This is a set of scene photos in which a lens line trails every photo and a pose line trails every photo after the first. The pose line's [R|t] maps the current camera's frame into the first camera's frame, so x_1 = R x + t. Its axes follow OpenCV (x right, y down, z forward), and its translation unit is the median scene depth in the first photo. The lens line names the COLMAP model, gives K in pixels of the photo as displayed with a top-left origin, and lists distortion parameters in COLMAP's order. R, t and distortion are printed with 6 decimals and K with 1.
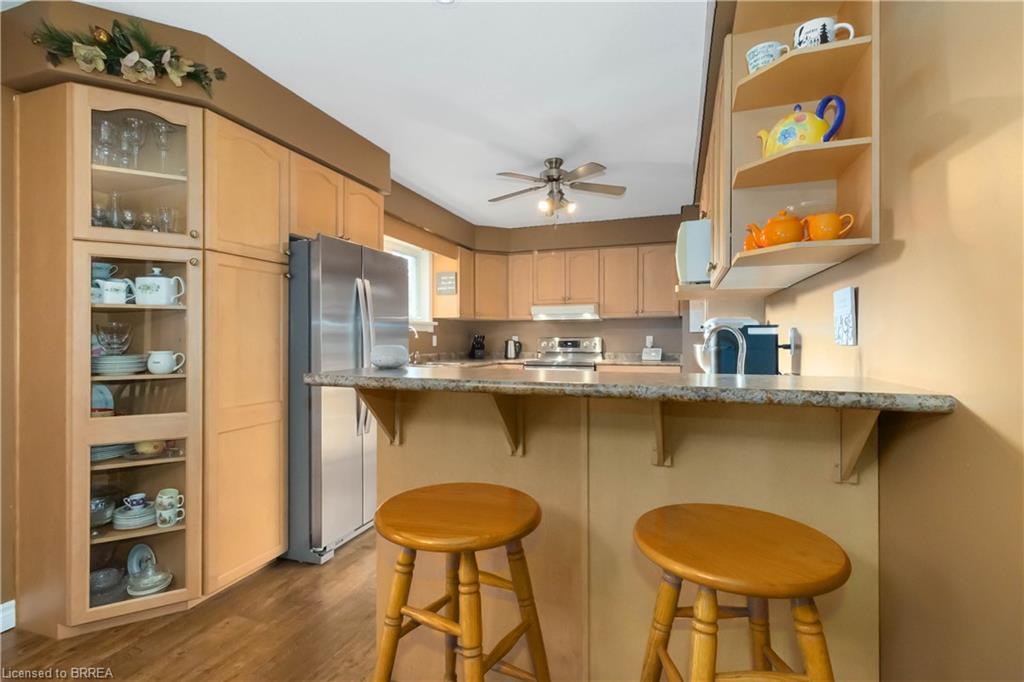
lens RADIAL K [[477.5, 0, 518.4], [0, 477.5, 338.4], [0, 0, 1]] dist [0.002997, 0.000658]
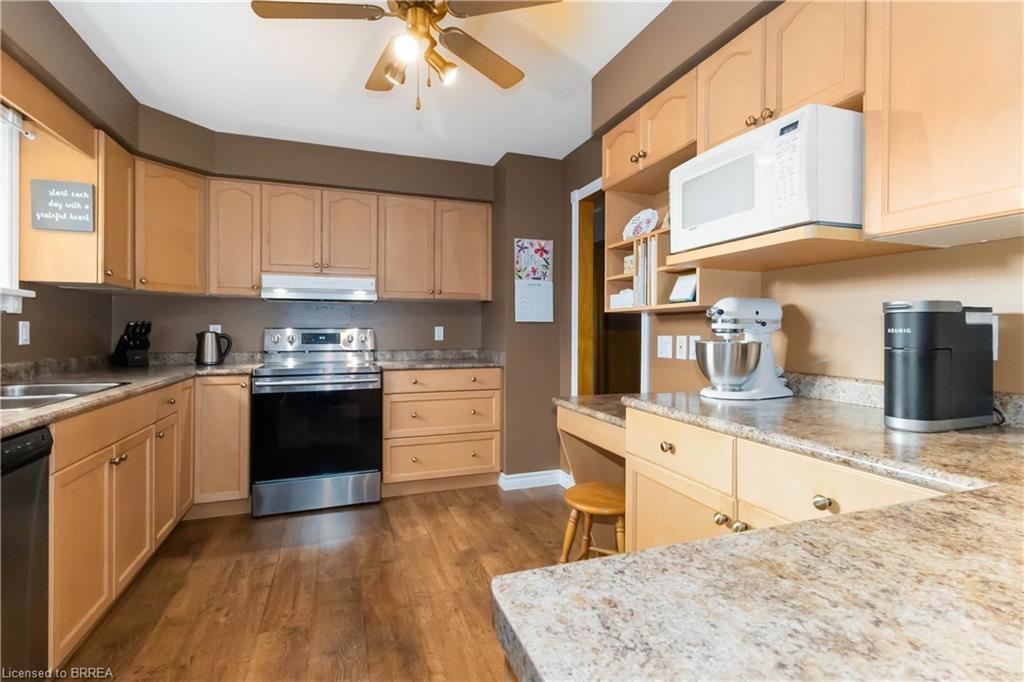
lens RADIAL K [[482.8, 0, 515.6], [0, 482.8, 330.2], [0, 0, 1]] dist [0.002911, 0.000761]
pose [[0.778323, 0.005691, 0.627838, -0.260646], [-0.006331, 0.999979, -0.001216, 0.000362], [-0.627832, -0.003028, 0.778343, 0.921764]]
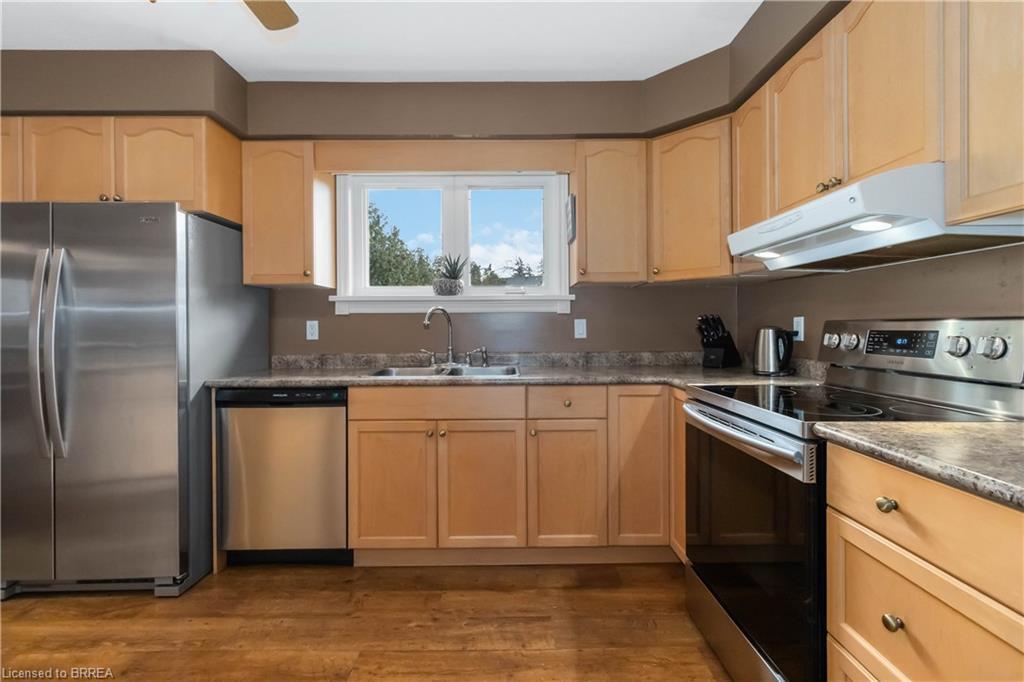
lens RADIAL K [[471.5, 0, 515.1], [0, 471.5, 328.1], [0, 0, 1]] dist [0.000419, 0.000576]
pose [[0.328897, 0.003833, -0.944358, 0.791202], [0.005699, 0.999965, 0.006044, 0.001087], [0.944348, -0.007370, 0.328864, 1.903813]]
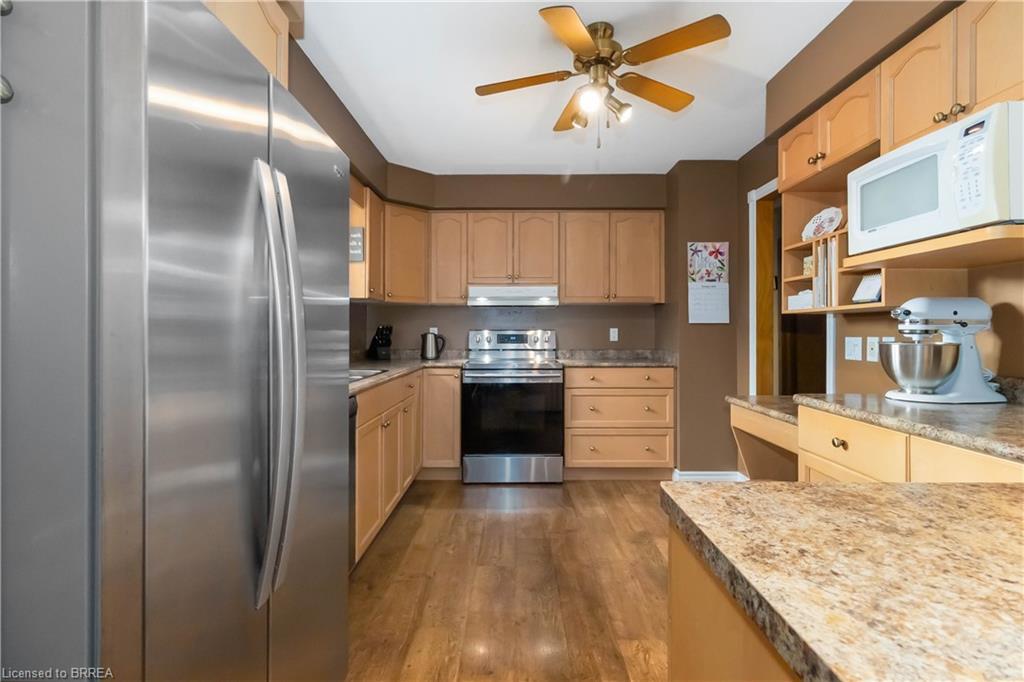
lens RADIAL K [[481.4, 0, 512.8], [0, 481.4, 326.7], [0, 0, 1]] dist [-0.000070, 0.000502]
pose [[0.949054, 0.007007, 0.315036, -0.351502], [-0.004464, 0.999951, -0.008793, -0.000369], [-0.315082, 0.006939, 0.949039, 0.788864]]
